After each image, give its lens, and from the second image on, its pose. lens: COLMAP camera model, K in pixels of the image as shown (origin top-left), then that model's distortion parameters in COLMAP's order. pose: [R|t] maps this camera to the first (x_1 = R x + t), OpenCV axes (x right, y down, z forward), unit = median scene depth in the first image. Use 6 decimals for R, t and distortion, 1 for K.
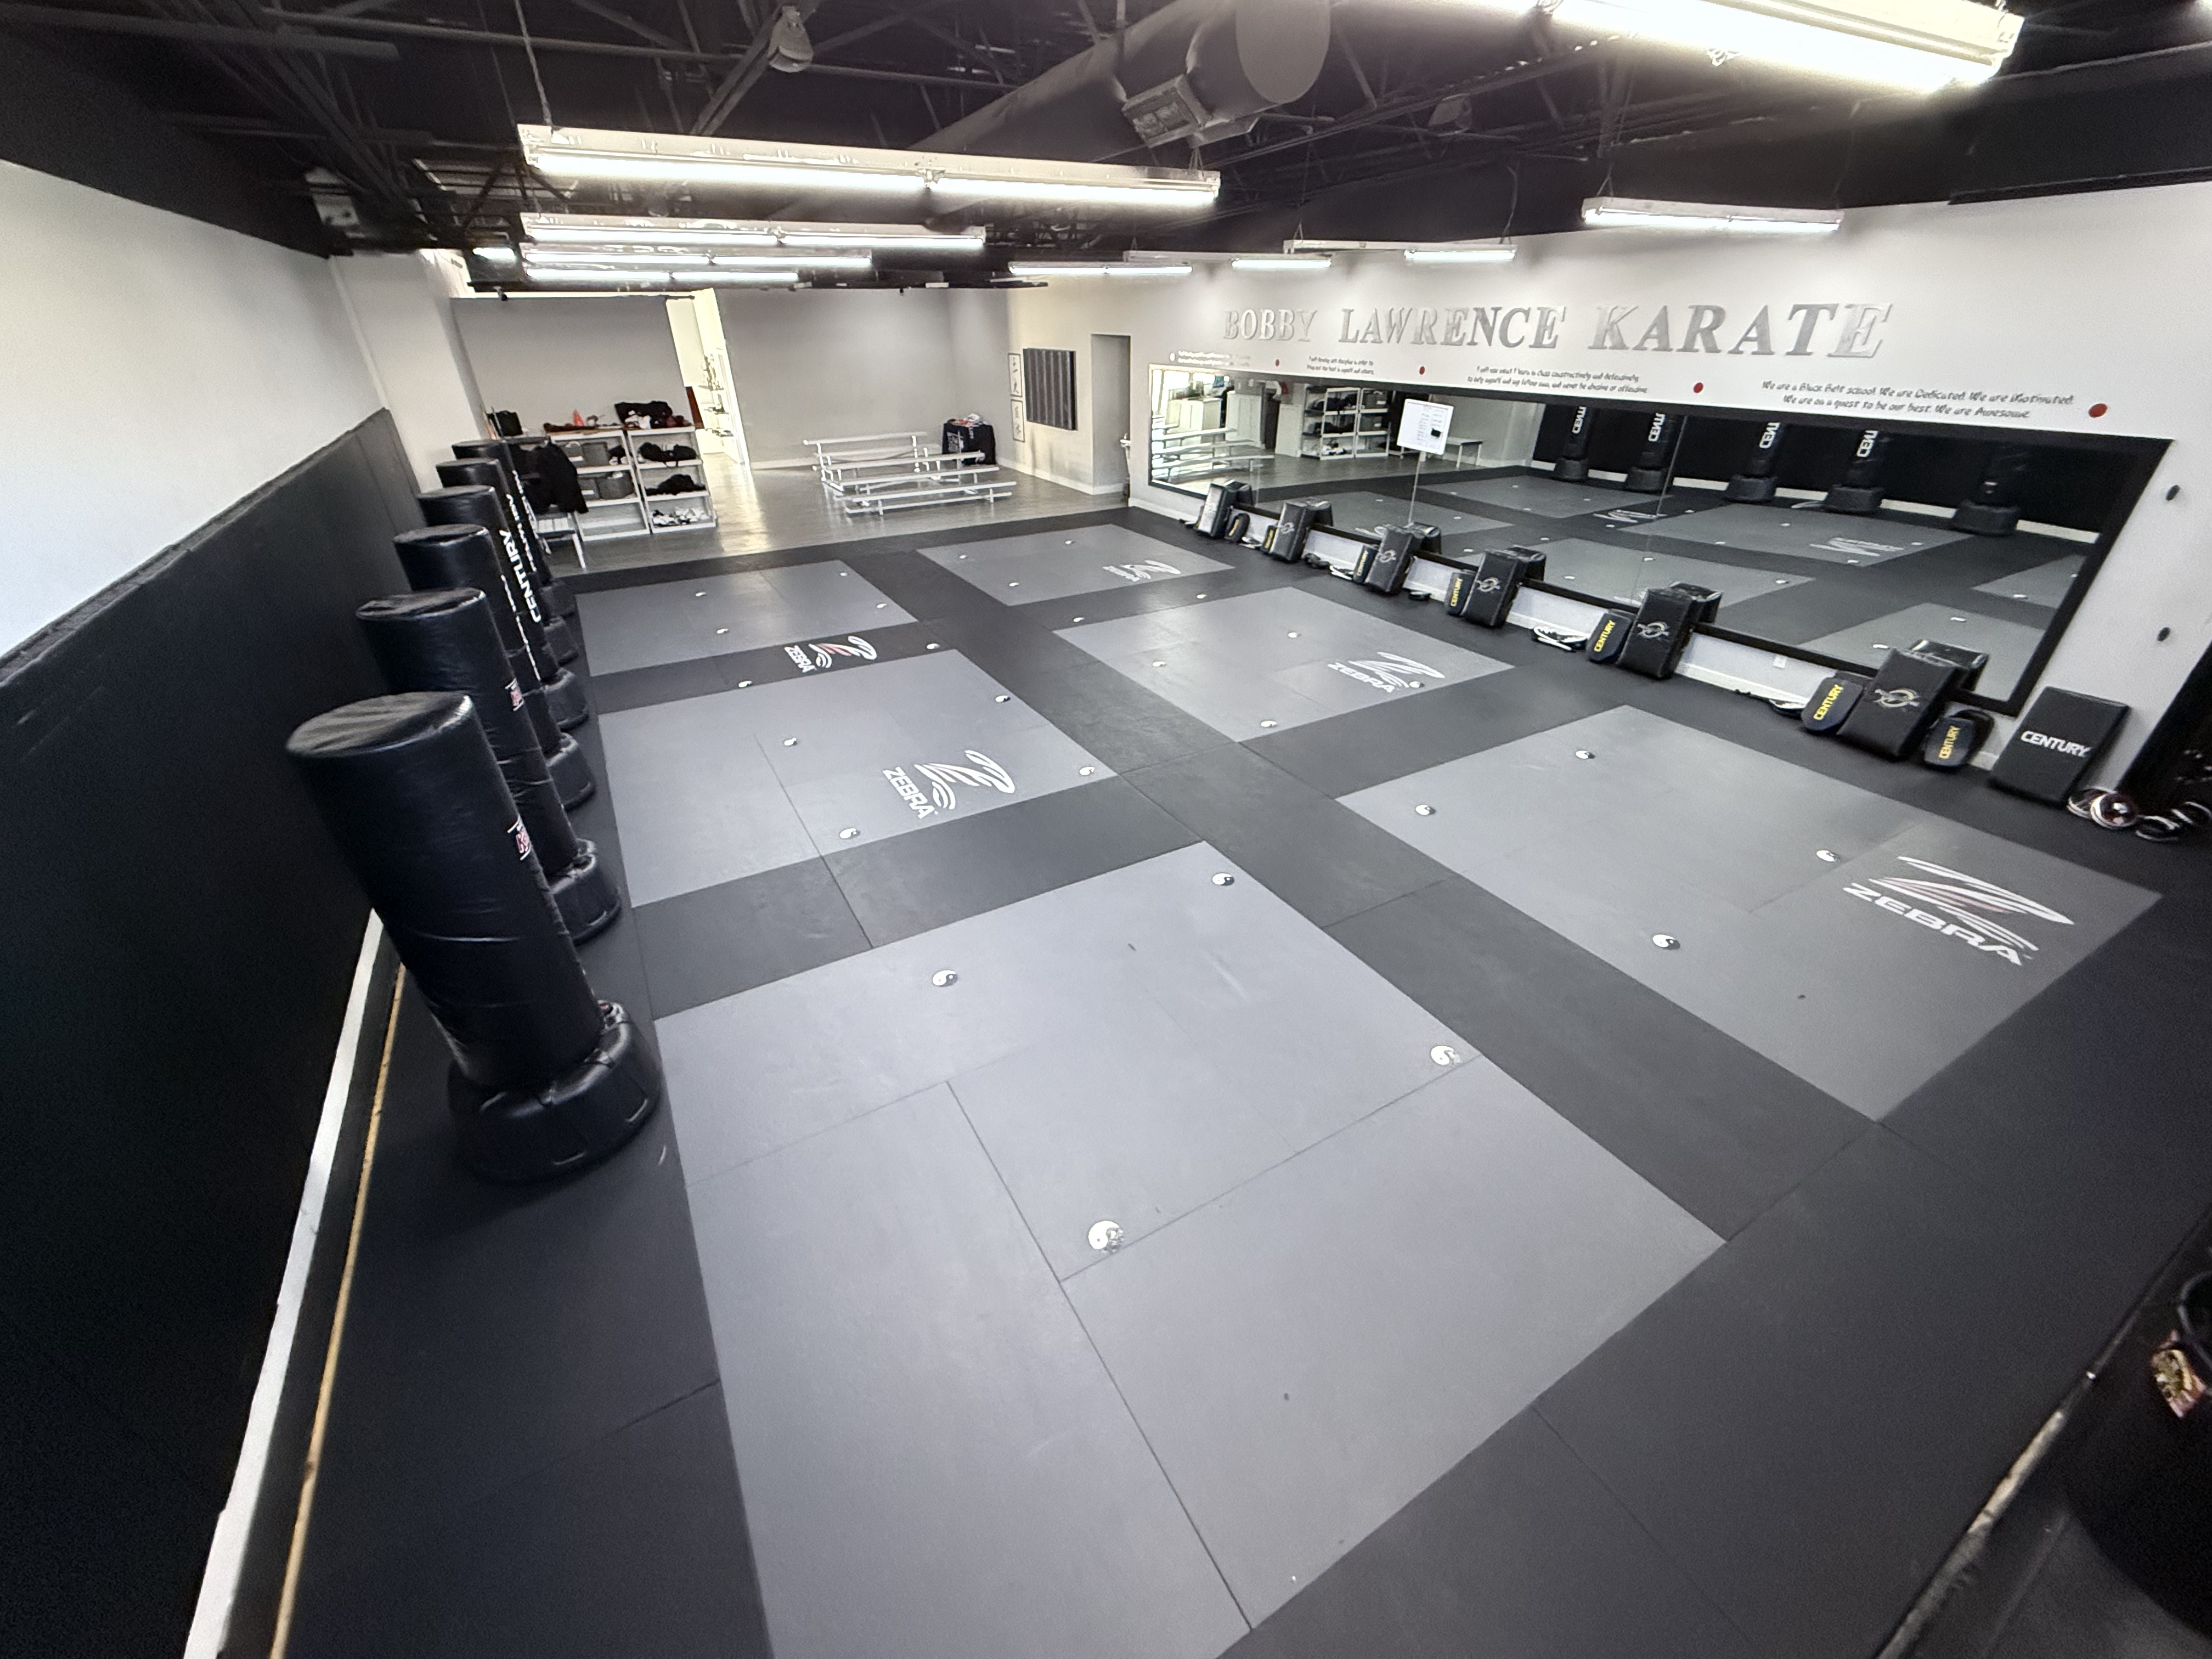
lens RADIAL K [[872.1, 0, 1106.0], [0, 872.1, 829.5], [0, 0, 1]] dist [0.003539, -0.000045]
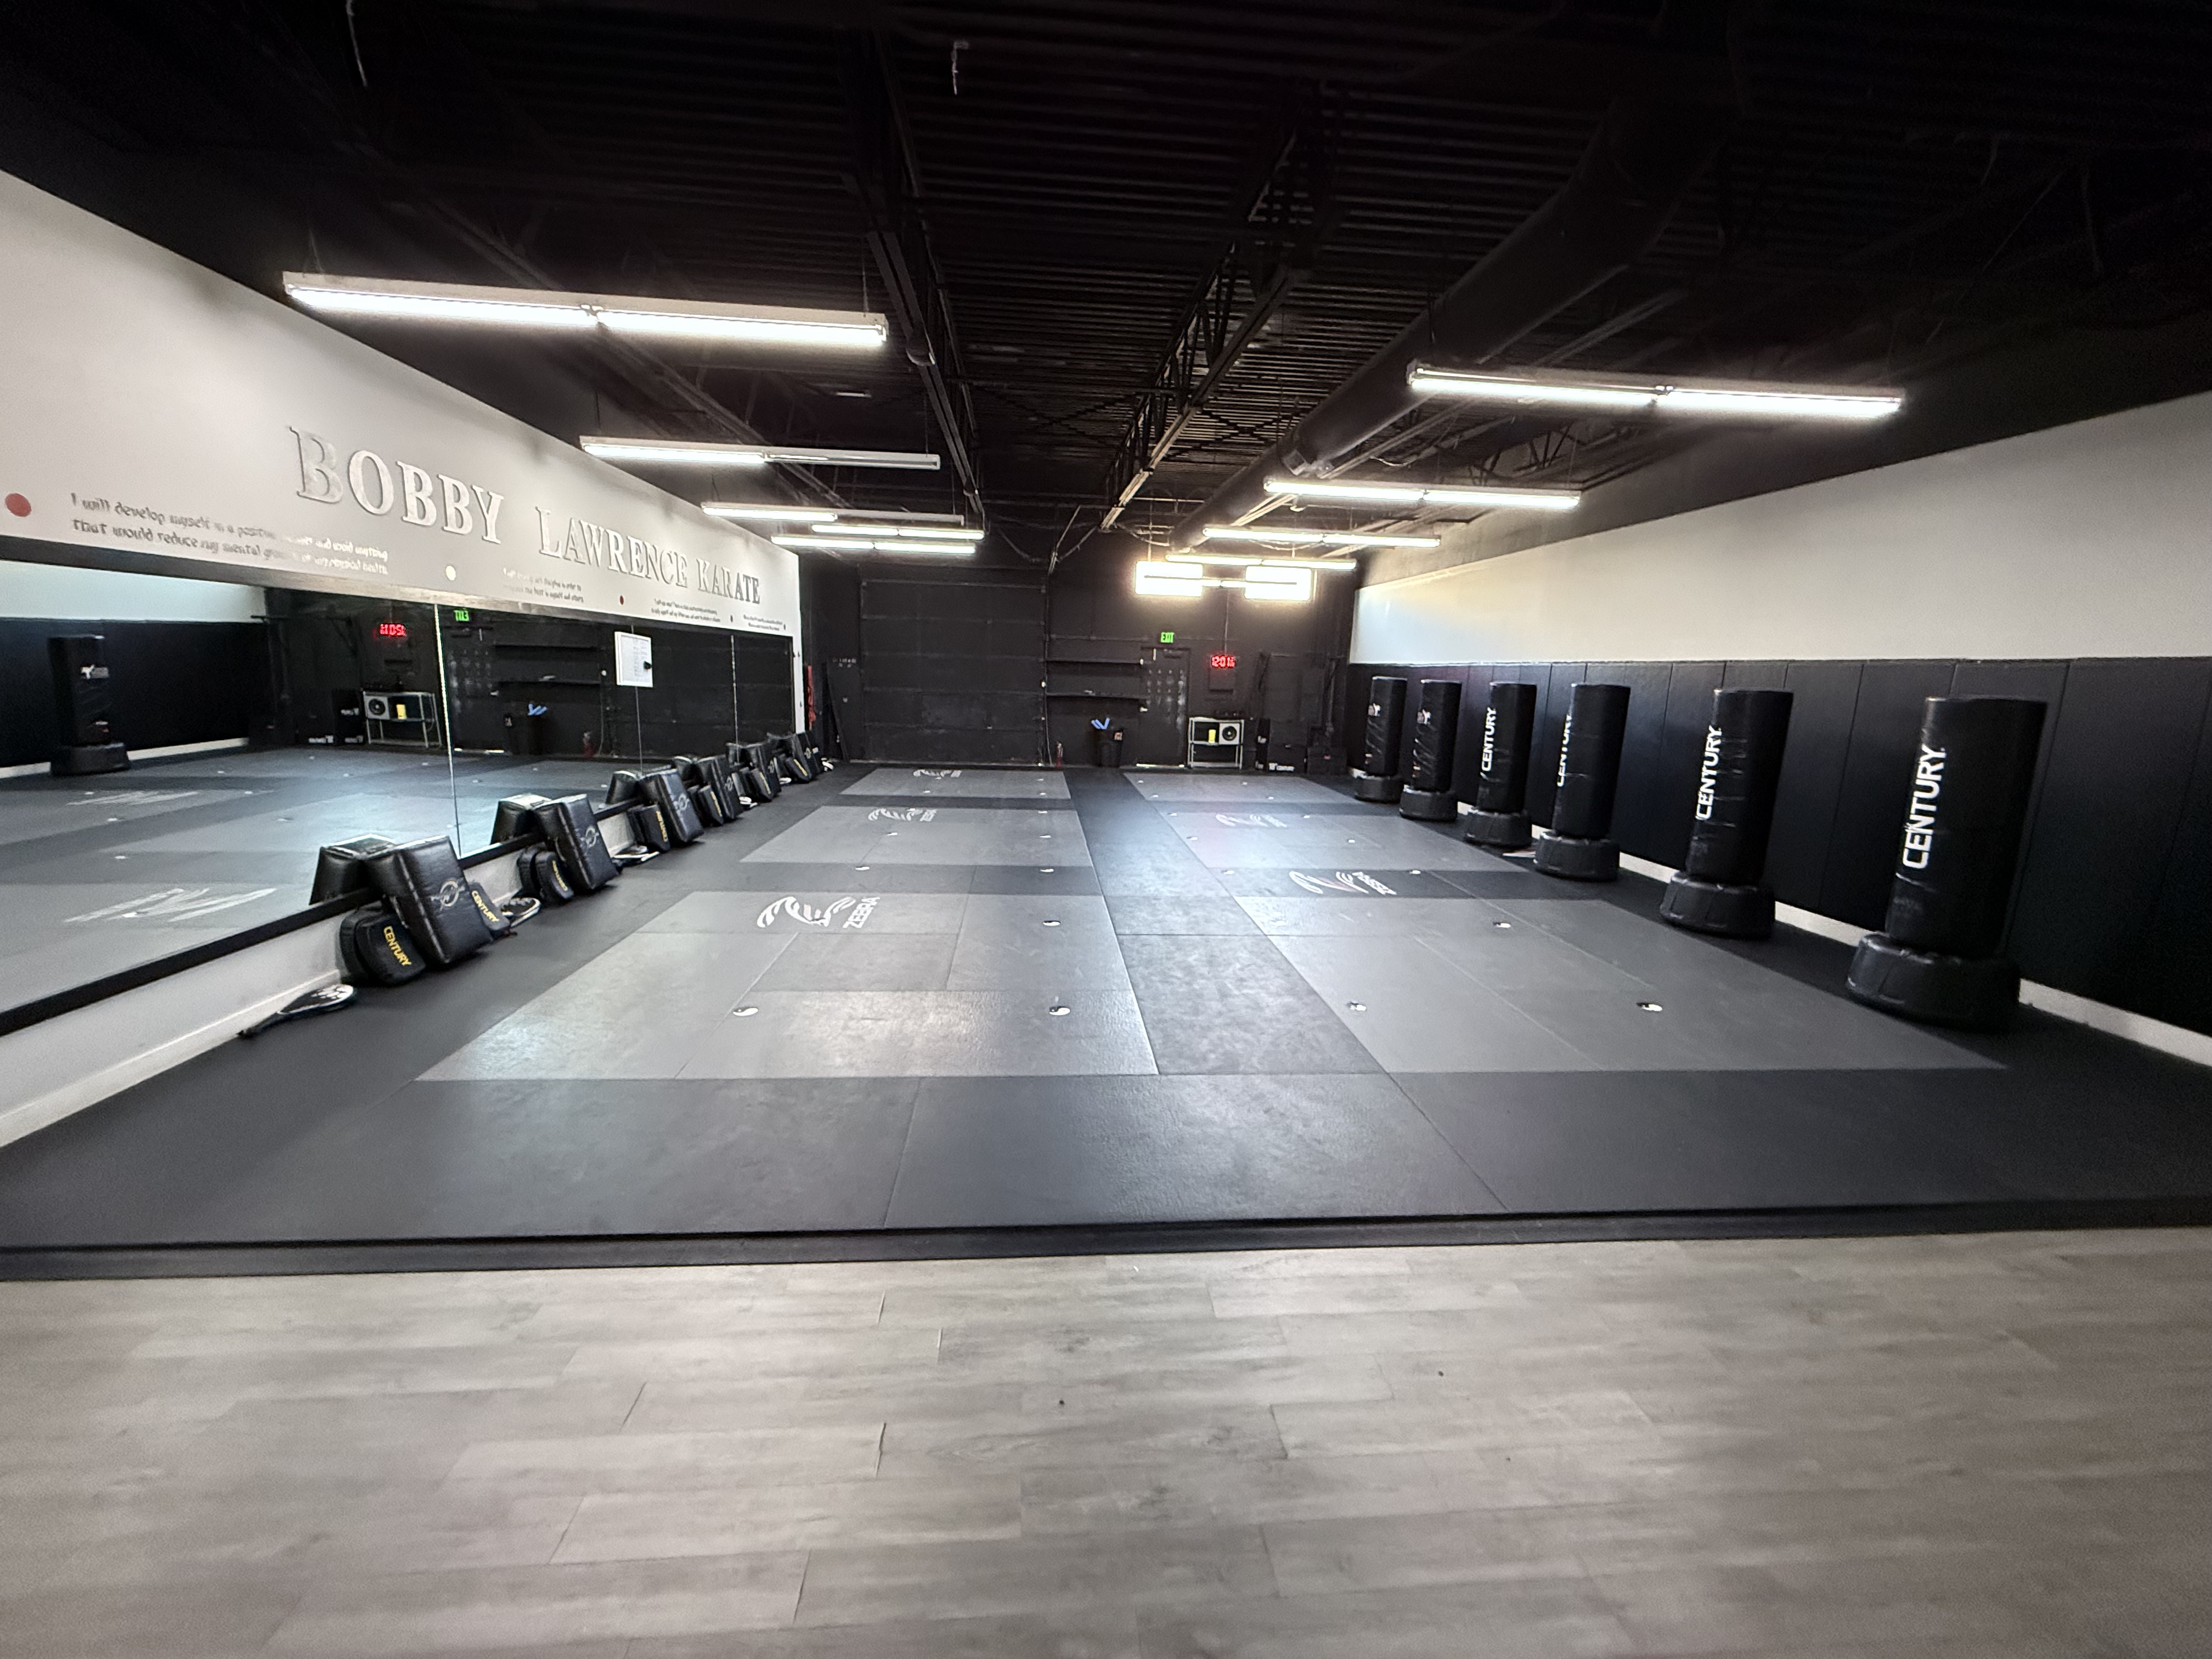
lens RADIAL K [[872.1, 0, 1106.0], [0, 872.1, 829.5], [0, 0, 1]] dist [0.003539, -0.000045]
pose [[-0.906530, -0.093600, 0.411633, -0.310202], [0.197868, 0.767142, 0.610198, -0.564659], [-0.372895, 0.634612, -0.676917, 1.115880]]
